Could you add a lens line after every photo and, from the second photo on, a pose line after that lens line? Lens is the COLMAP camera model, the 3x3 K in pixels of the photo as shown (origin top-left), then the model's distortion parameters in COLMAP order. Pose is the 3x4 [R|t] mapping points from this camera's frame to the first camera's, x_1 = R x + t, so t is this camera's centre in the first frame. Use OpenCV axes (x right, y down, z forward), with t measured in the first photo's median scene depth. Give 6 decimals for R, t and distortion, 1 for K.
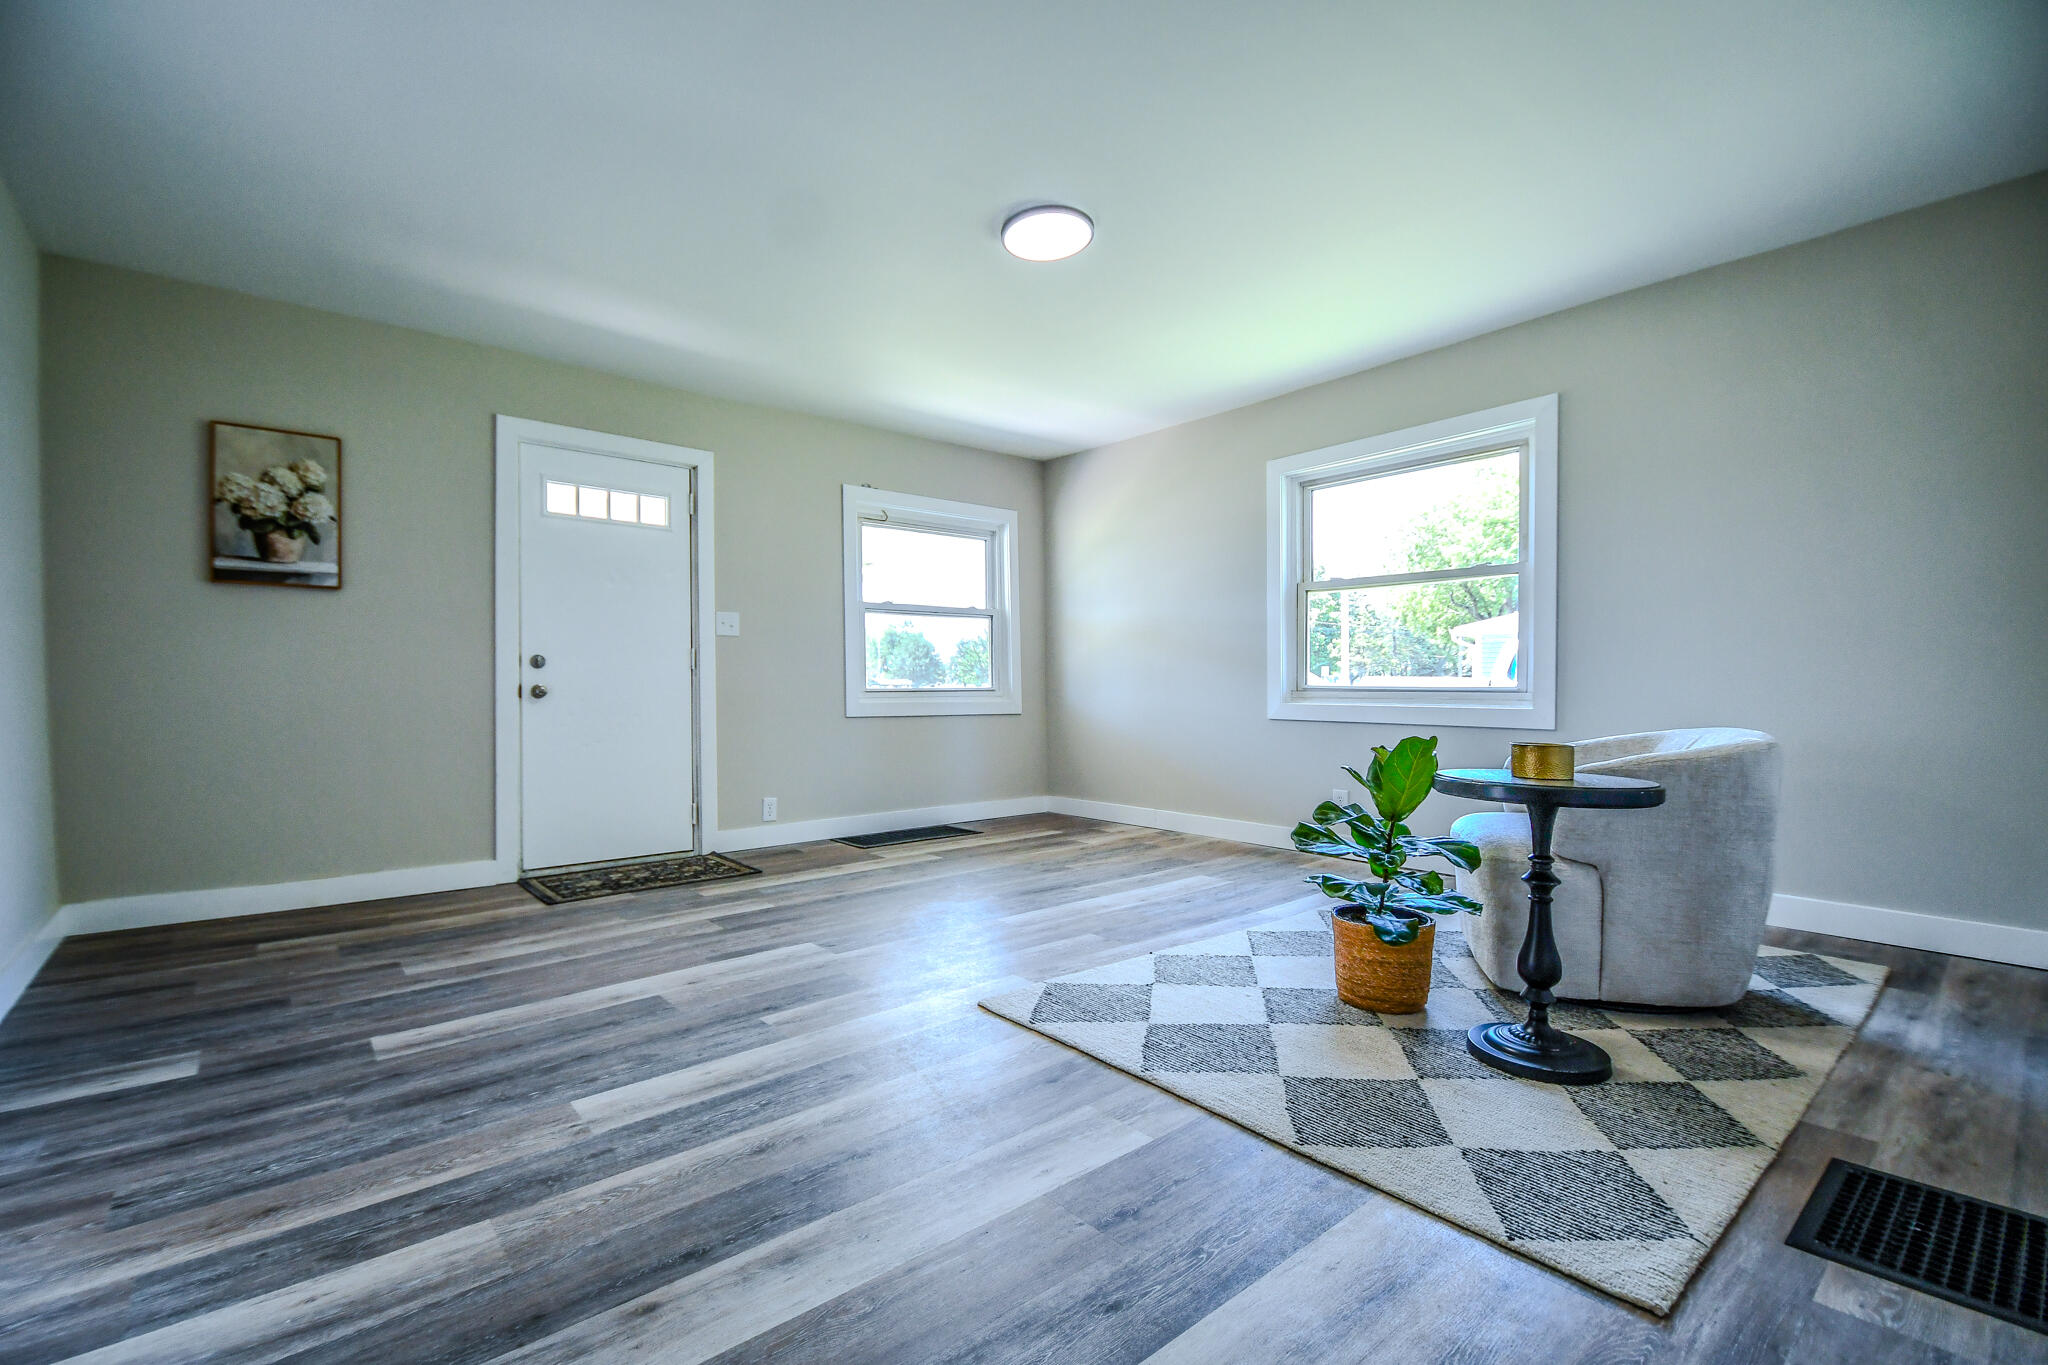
lens RADIAL K [[898.0, 0, 992.0], [0, 898.0, 682.3], [0, 0, 1]] dist [-0.003411, -0.000491]
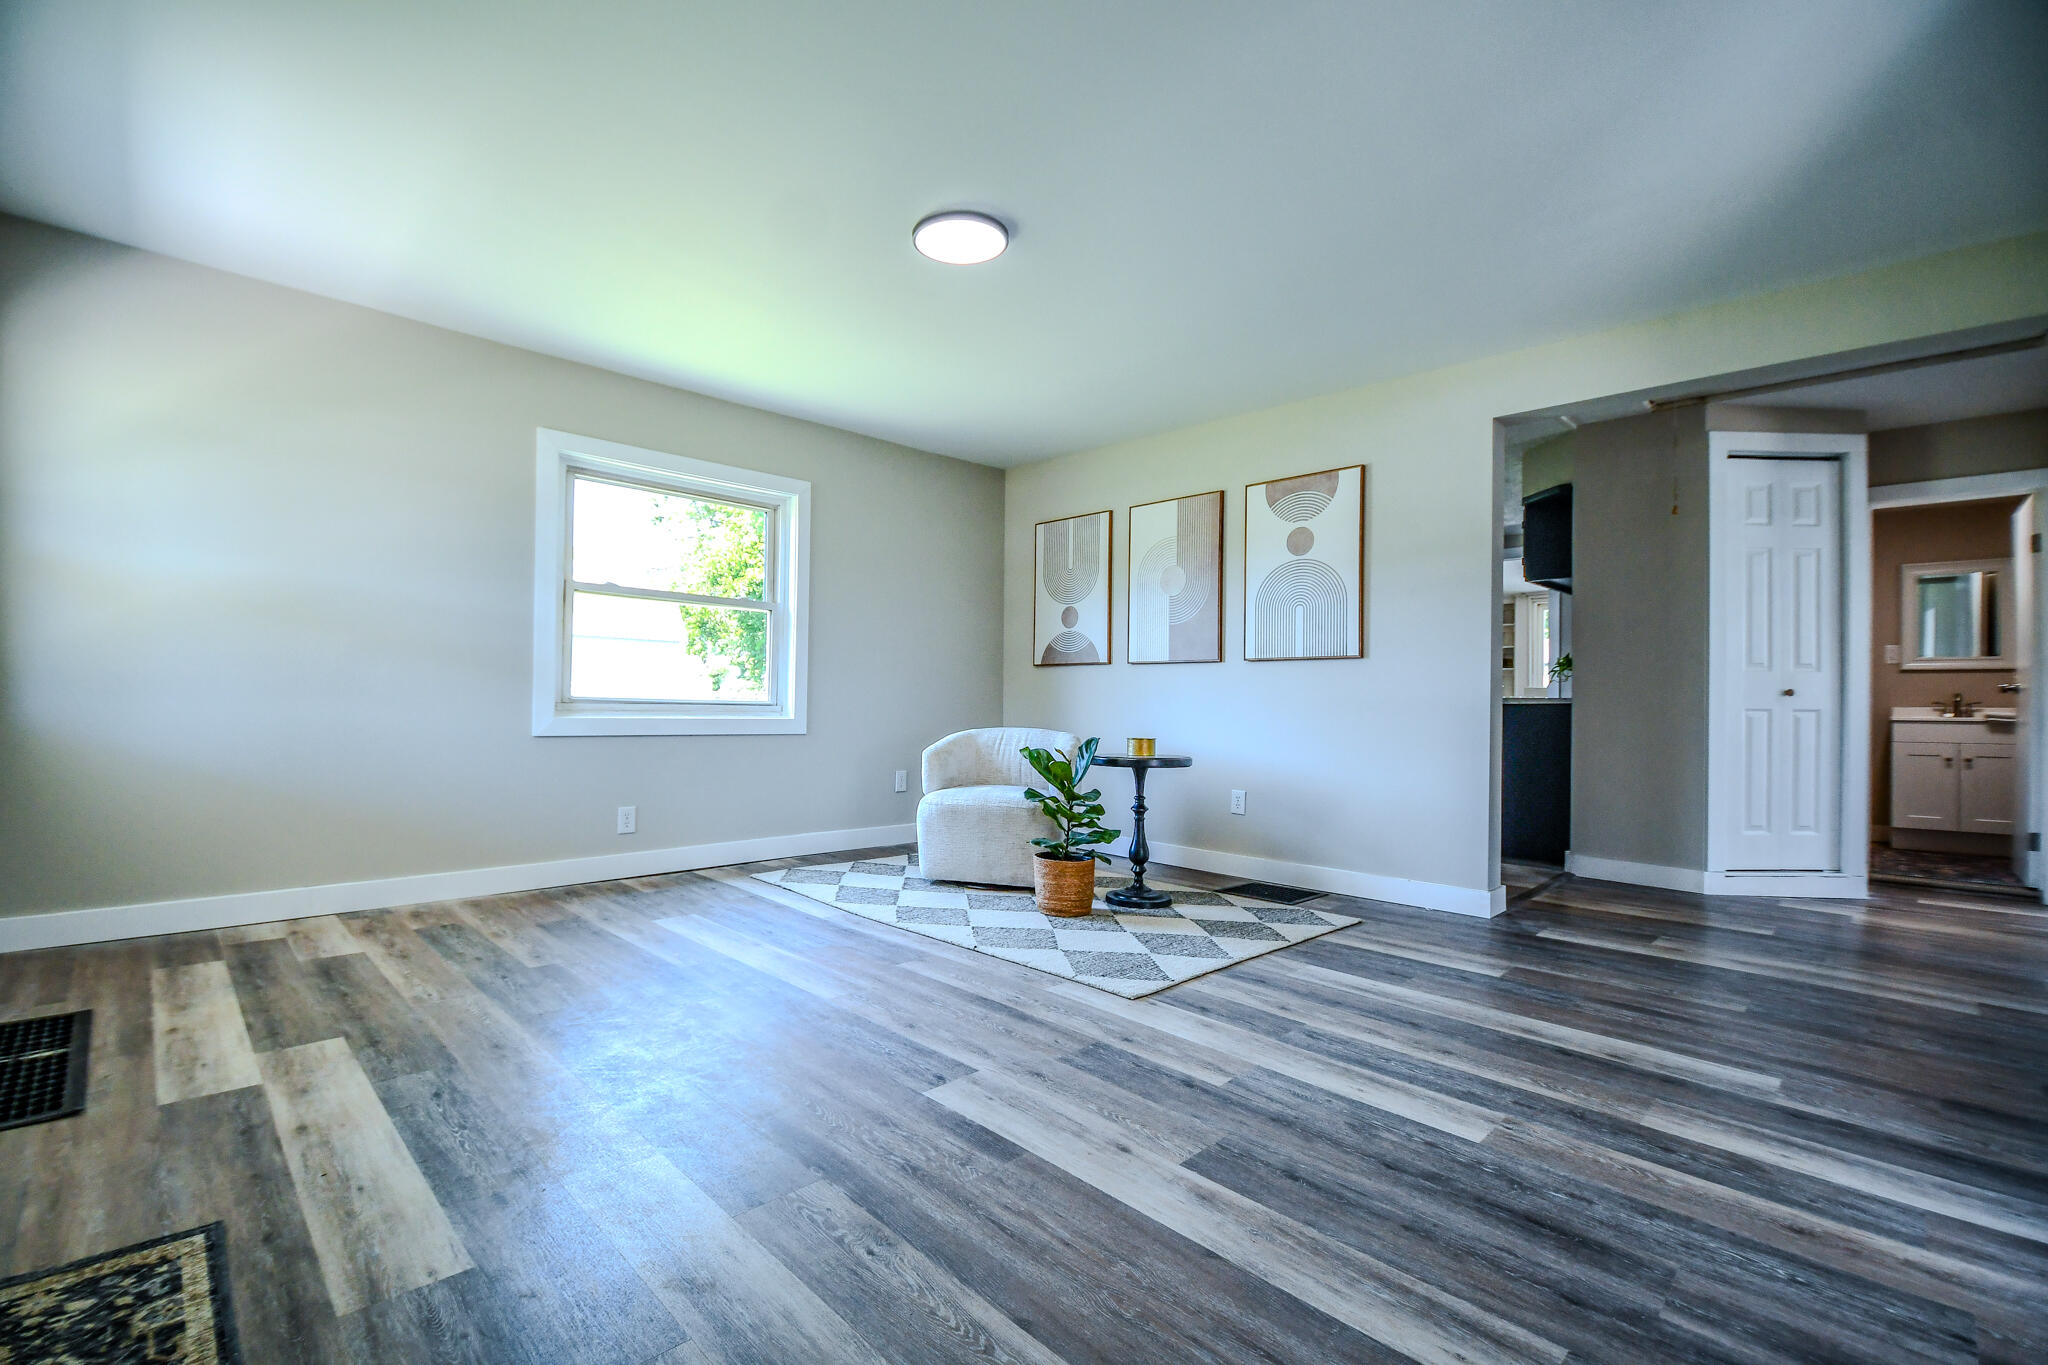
lens RADIAL K [[898.0, 0, 990.6], [0, 898.0, 697.8], [0, 0, 1]] dist [-0.003411, -0.000491]
pose [[-0.081452, -0.004399, 0.996668, -1.455167], [-0.022819, 0.999736, 0.002548, -0.017575], [-0.996416, -0.022535, -0.081530, 1.676493]]
